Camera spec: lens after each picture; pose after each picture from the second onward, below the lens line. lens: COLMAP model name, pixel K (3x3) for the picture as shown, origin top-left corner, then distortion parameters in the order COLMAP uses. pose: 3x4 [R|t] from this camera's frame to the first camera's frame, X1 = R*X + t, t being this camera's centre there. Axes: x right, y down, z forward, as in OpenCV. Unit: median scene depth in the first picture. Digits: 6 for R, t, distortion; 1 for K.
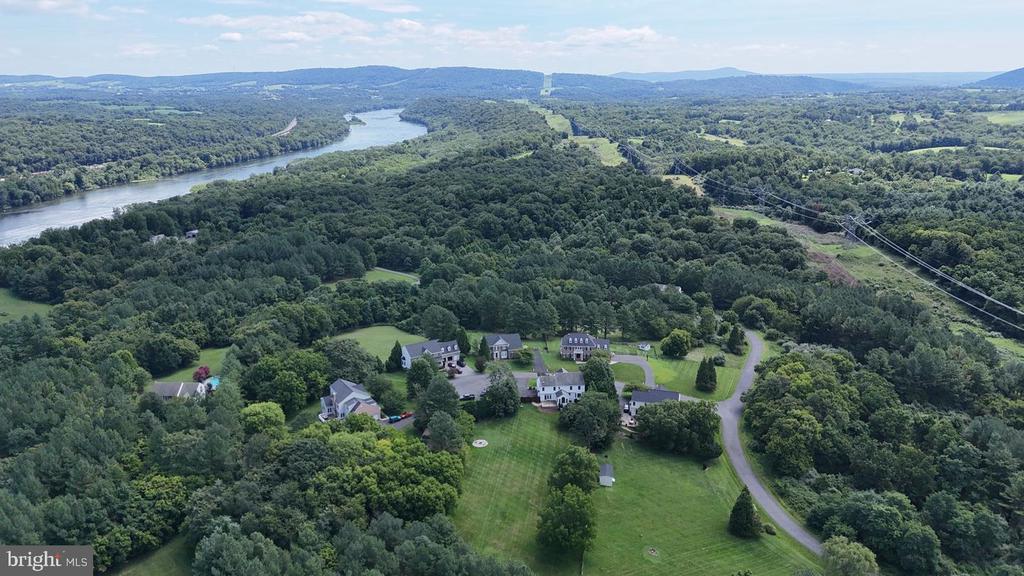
lens RADIAL K [[746.8, 0, 512.0], [0, 746.8, 288.0], [0, 0, 1]] dist [0.075993, -0.076460]
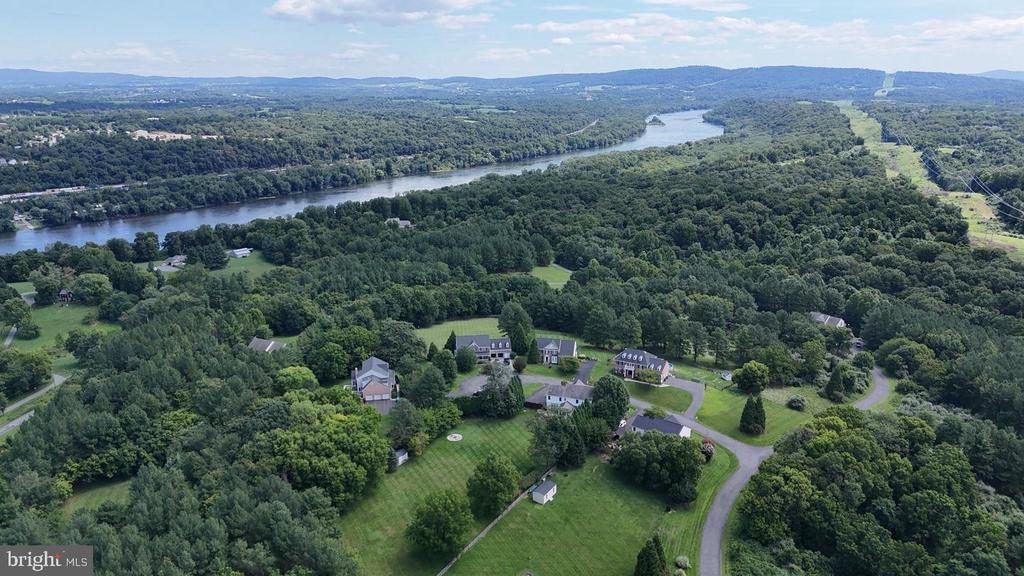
lens RADIAL K [[746.8, 0, 512.0], [0, 746.8, 288.0], [0, 0, 1]] dist [0.075993, -0.076460]
pose [[0.915779, 0.110364, -0.386223, 0.149444], [-0.110581, 0.993630, 0.021731, -0.009794], [0.386161, 0.022808, 0.922149, 0.030646]]
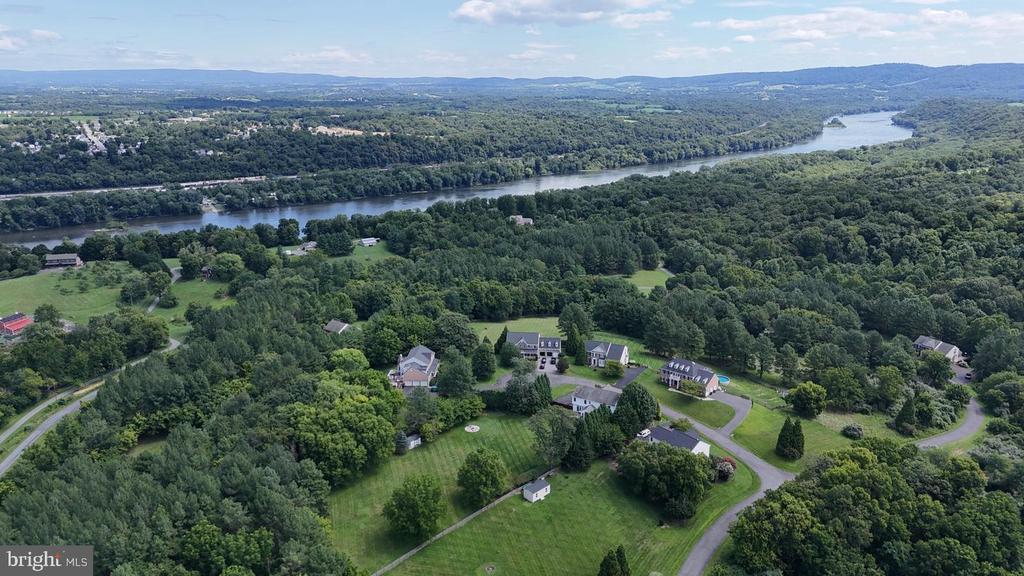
lens RADIAL K [[746.8, 0, 512.0], [0, 746.8, 288.0], [0, 0, 1]] dist [0.075993, -0.076460]
pose [[0.803606, 0.163931, -0.572140, 0.212053], [-0.163949, 0.985099, 0.051976, -0.018833], [0.572134, 0.052033, 0.818508, 0.060674]]
